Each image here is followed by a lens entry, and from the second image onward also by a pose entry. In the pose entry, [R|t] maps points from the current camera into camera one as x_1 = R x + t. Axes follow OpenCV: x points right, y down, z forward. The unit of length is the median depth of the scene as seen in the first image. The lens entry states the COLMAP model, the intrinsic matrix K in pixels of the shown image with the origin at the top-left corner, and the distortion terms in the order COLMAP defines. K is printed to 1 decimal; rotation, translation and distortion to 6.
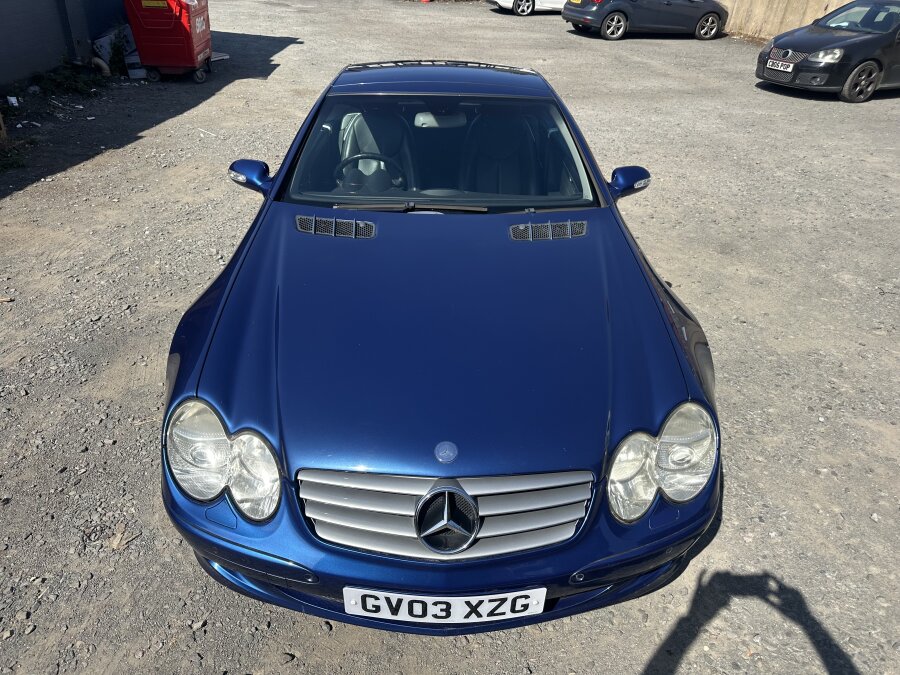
lens RADIAL K [[625.1, 0, 451.0], [0, 625.1, 333.8], [0, 0, 1]] dist [0.018212, -0.027583]
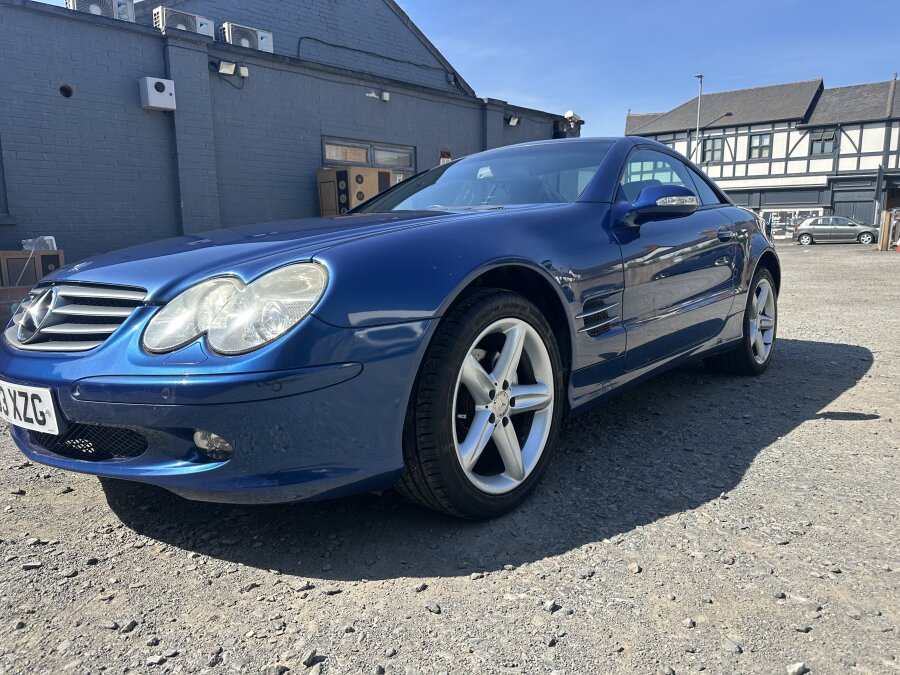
lens RADIAL K [[625.1, 0, 451.0], [0, 625.1, 333.8], [0, 0, 1]] dist [0.018212, -0.027583]
pose [[0.744019, 0.040845, -0.666909, 0.247047], [-0.301743, 0.911090, -0.280831, 0.084759], [0.596144, 0.410179, 0.690192, 0.141770]]
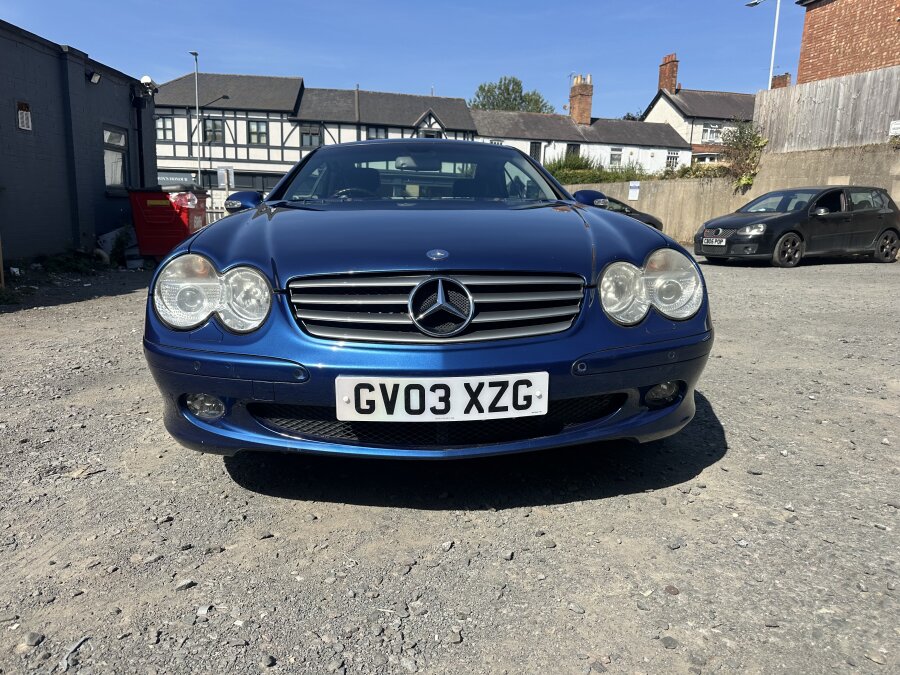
lens RADIAL K [[625.1, 0, 451.0], [0, 625.1, 333.8], [0, 0, 1]] dist [0.018212, -0.027583]
pose [[0.998156, -0.042881, 0.042960, -0.007243], [0.055271, 0.934645, -0.351261, 0.140683], [-0.025090, 0.352988, 0.935291, 0.017185]]
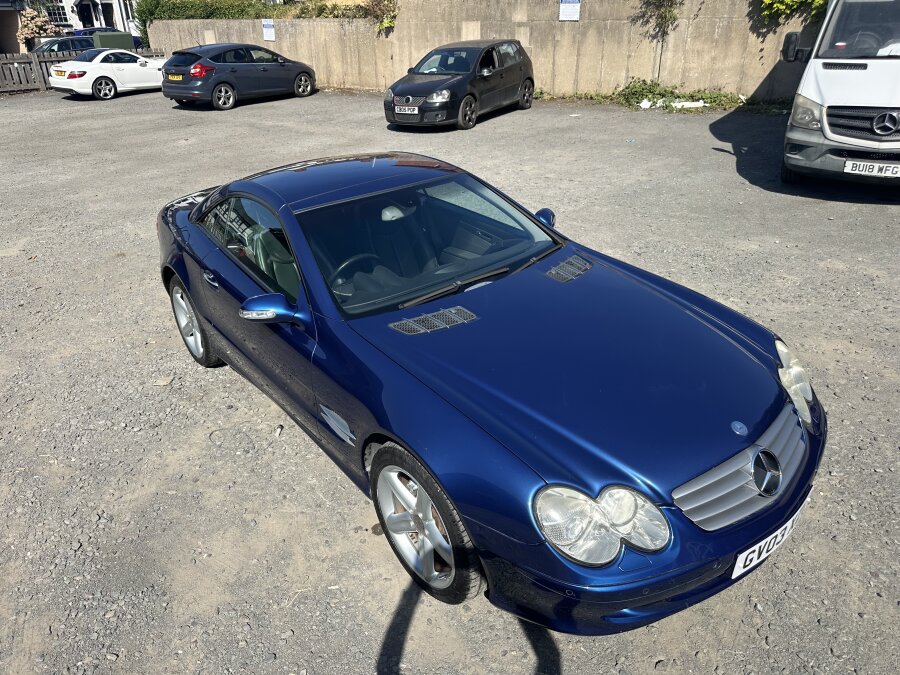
lens RADIAL K [[625.1, 0, 451.0], [0, 625.1, 333.8], [0, 0, 1]] dist [0.018212, -0.027583]
pose [[0.788040, -0.335330, 0.516282, -0.235387], [0.374202, 0.926835, 0.030815, -0.055859], [-0.488841, 0.168910, 0.855864, 0.018245]]
